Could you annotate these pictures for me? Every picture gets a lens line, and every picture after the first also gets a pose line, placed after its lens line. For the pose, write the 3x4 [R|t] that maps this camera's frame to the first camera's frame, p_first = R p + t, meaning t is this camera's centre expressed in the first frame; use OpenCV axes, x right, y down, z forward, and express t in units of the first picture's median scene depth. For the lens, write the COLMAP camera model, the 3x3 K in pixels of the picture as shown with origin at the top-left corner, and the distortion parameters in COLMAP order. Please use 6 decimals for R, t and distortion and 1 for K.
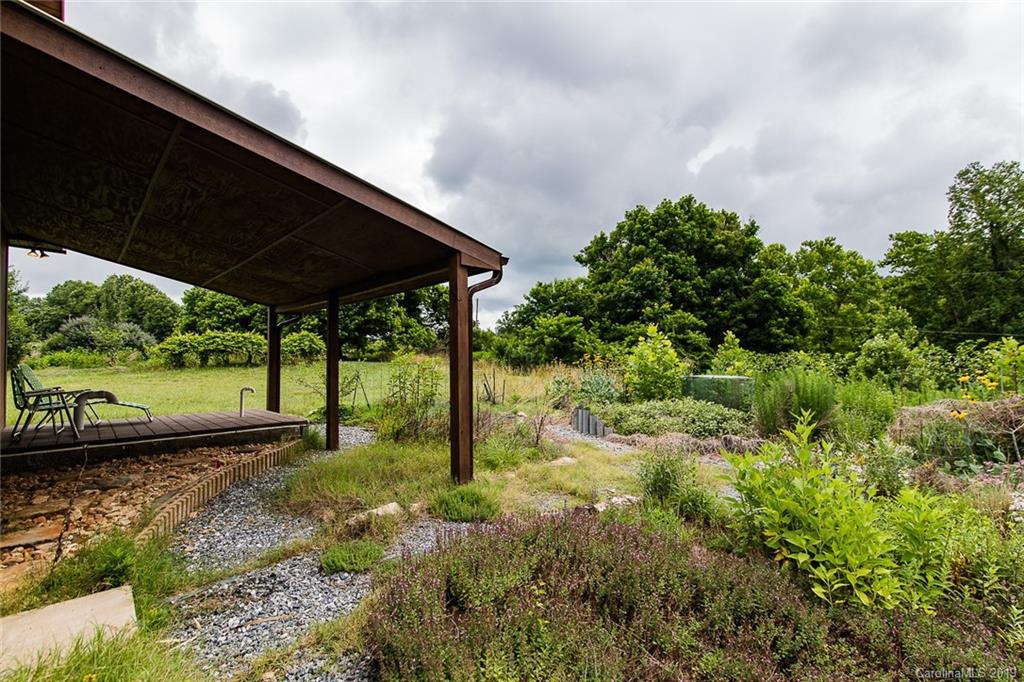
lens RADIAL K [[461.5, 0, 518.7], [0, 461.5, 347.4], [0, 0, 1]] dist [-0.000517, -0.000332]
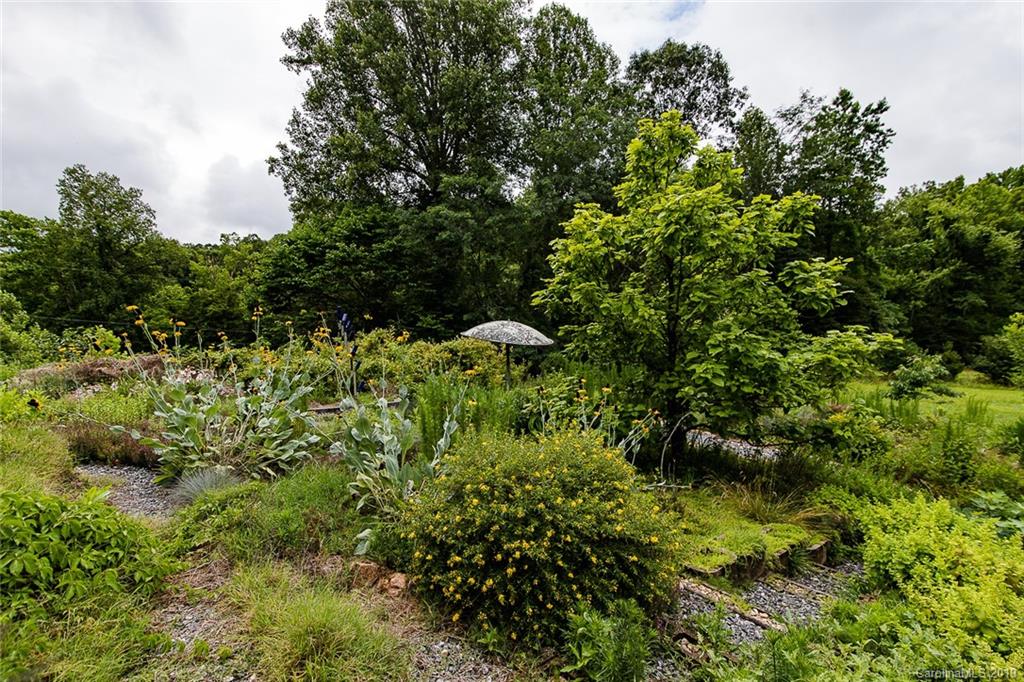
lens RADIAL K [[461.5, 0, 518.7], [0, 461.5, 347.4], [0, 0, 1]] dist [-0.000517, -0.000332]
pose [[0.041285, -0.022479, 0.998894, -0.079932], [-0.007166, 0.999714, 0.022794, 0.001255], [-0.999122, -0.008099, 0.041112, -0.090846]]
